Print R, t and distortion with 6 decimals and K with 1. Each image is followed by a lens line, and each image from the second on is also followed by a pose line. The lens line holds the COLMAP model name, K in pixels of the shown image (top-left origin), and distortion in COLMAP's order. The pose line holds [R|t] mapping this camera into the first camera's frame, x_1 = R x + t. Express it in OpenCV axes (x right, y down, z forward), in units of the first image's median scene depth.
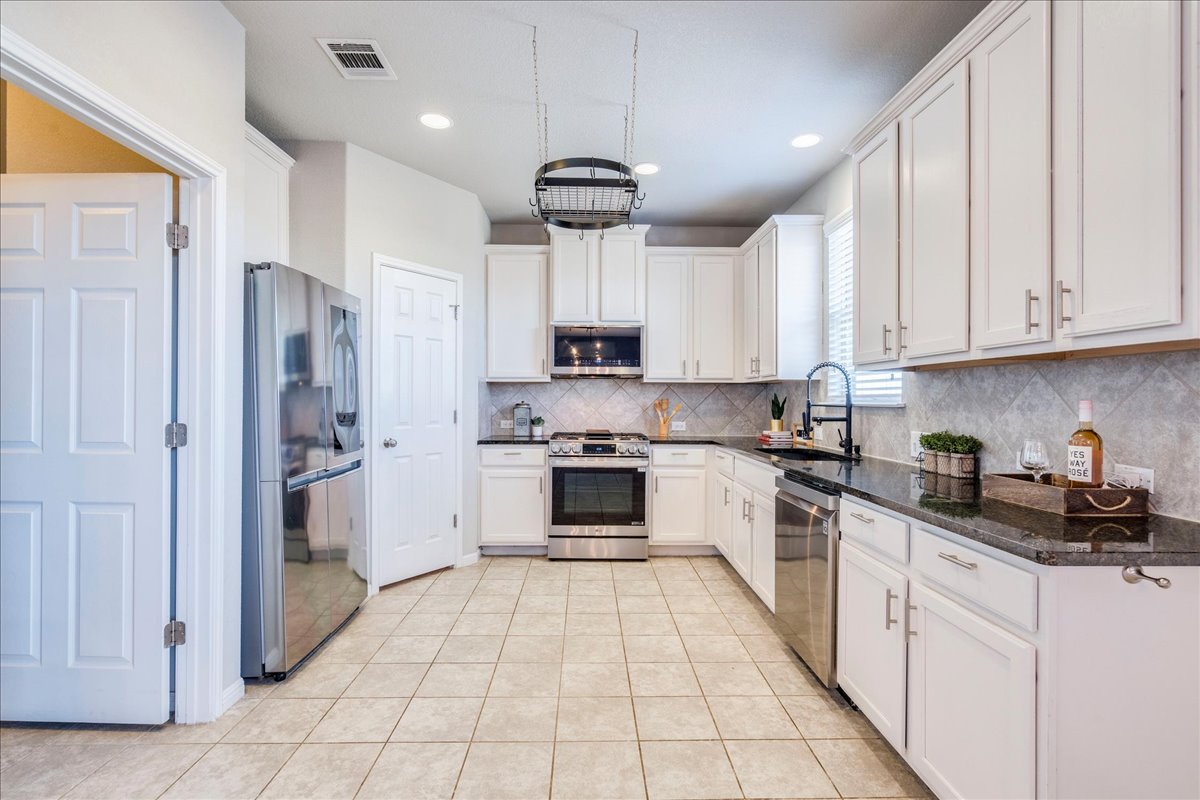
lens RADIAL K [[567.2, 0, 593.6], [0, 567.2, 399.7], [0, 0, 1]] dist [-0.002404, 0.001345]
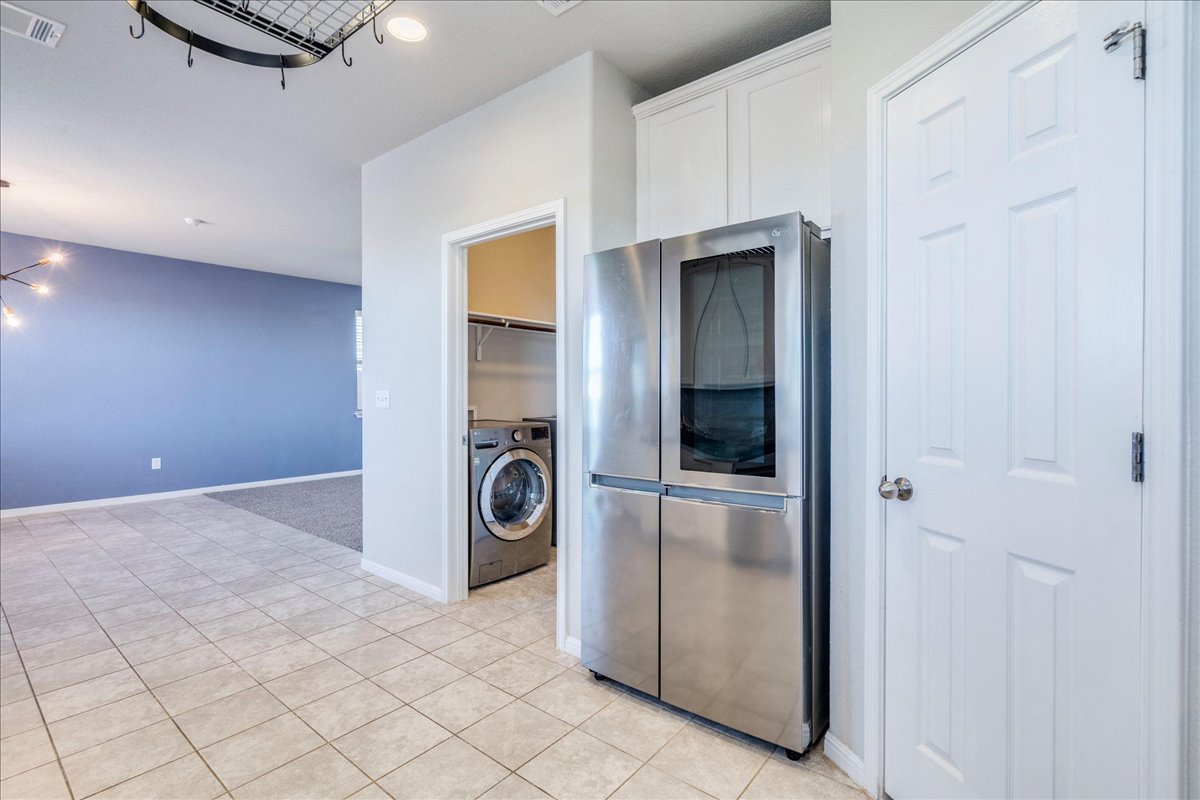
lens RADIAL K [[544.4, 0, 601.0], [0, 544.4, 393.6], [0, 0, 1]] dist [-0.004403, -0.000721]
pose [[-0.632987, -0.005958, -0.774140, 0.134311], [-0.009439, 0.999955, 0.000022, 0.004341], [0.774105, 0.007321, -0.633015, 1.252700]]
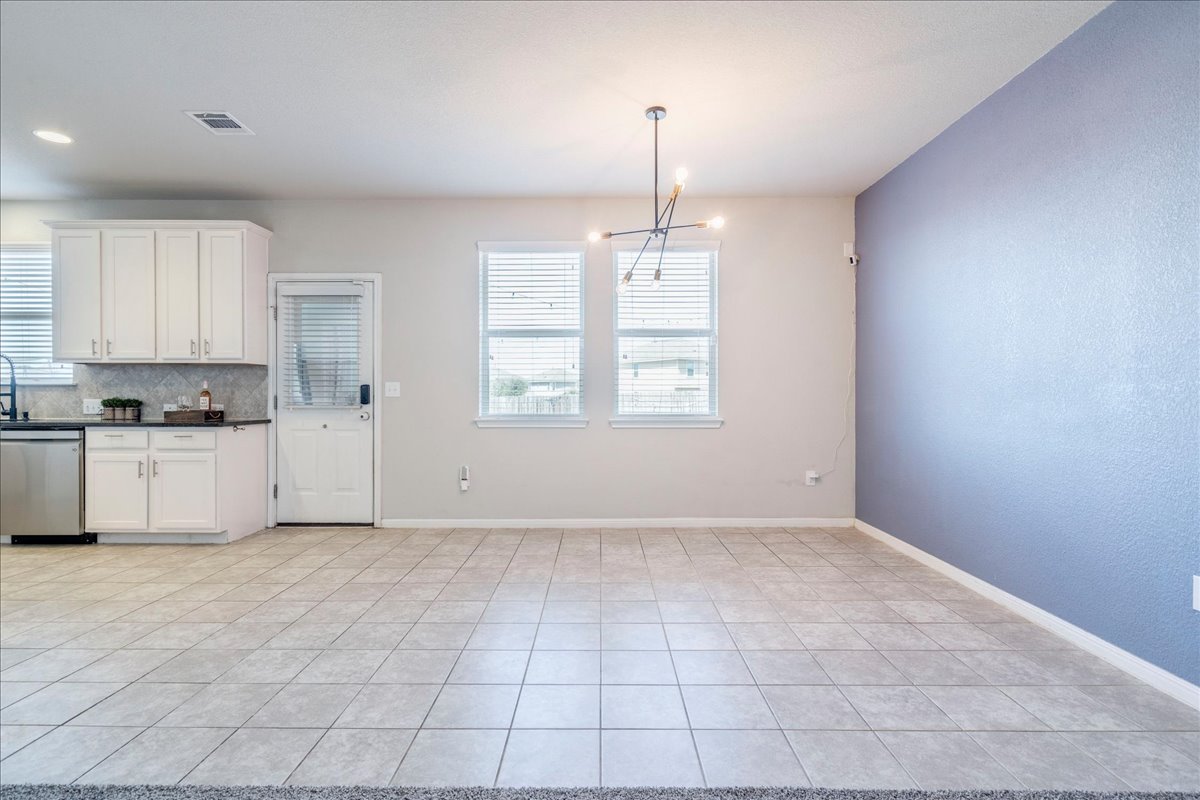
lens RADIAL K [[567.2, 0, 589.1], [0, 567.2, 408.0], [0, 0, 1]] dist [-0.002404, 0.001345]
pose [[0.016124, -0.019404, 0.999682, -0.993939], [-0.000122, 0.999812, 0.019409, 0.042674], [-0.999870, -0.000435, 0.016119, -0.491444]]
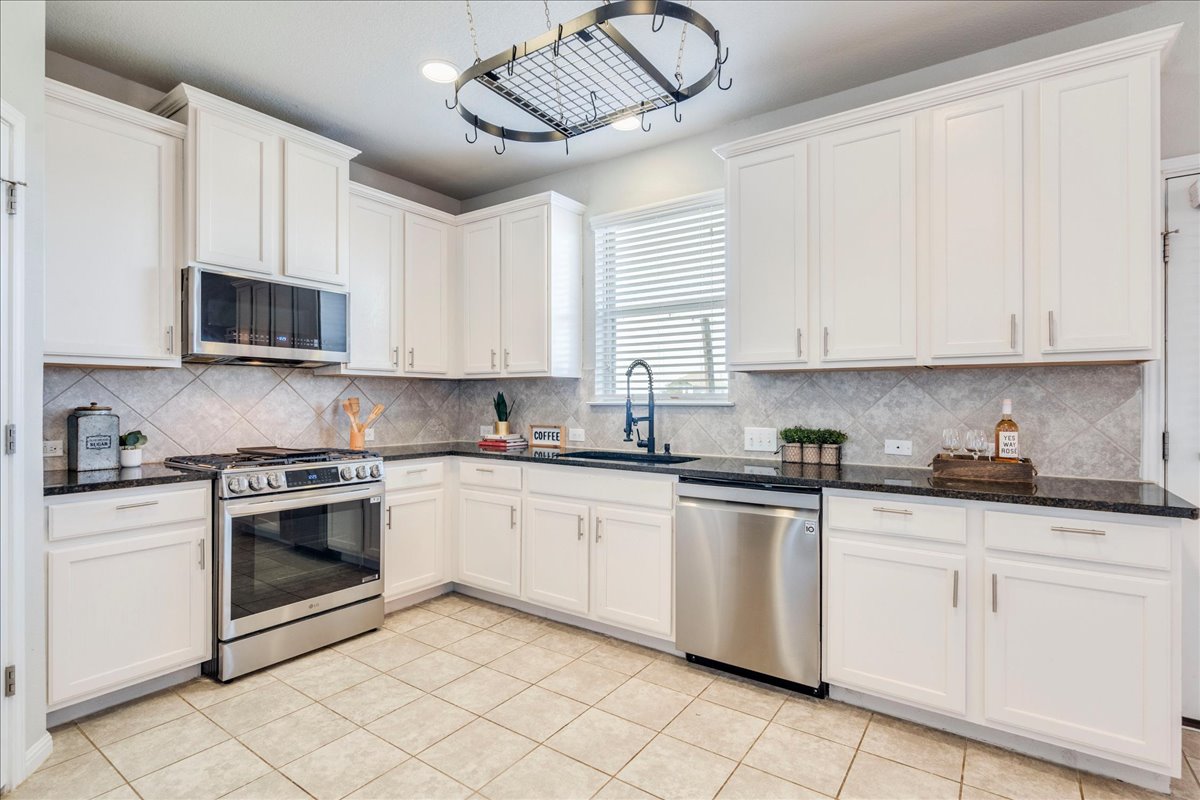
lens RADIAL K [[567.2, 0, 578.1], [0, 567.2, 399.6], [0, 0, 1]] dist [-0.002404, 0.001345]
pose [[0.589389, -0.001724, 0.807848, -0.454831], [0.001371, 0.999998, 0.001133, 0.000043], [-0.807848, 0.000440, 0.589390, 0.537475]]
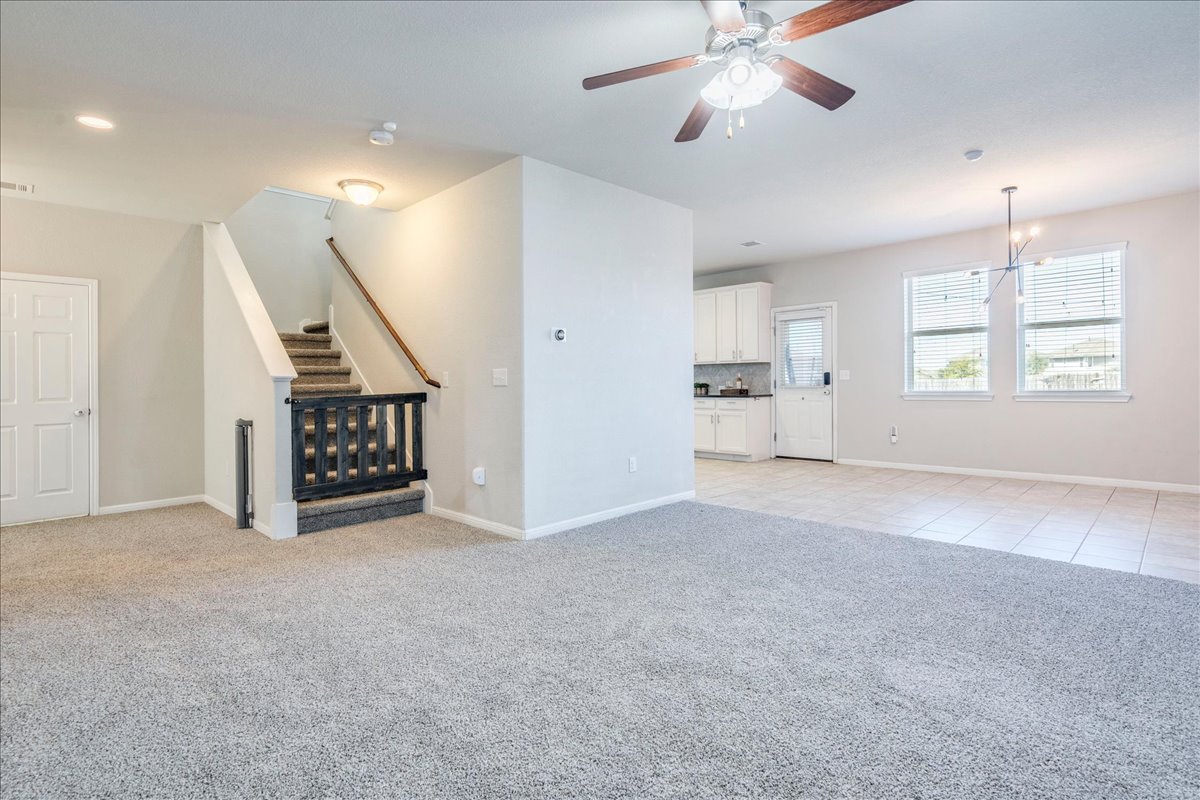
lens RADIAL K [[567.2, 0, 602.8], [0, 567.2, 387.9], [0, 0, 1]] dist [-0.002404, 0.001345]
pose [[0.716173, -0.017072, 0.697714, -1.836030], [0.015826, 0.999841, 0.008220, 0.040653], [-0.697743, 0.005155, 0.716329, -0.920747]]
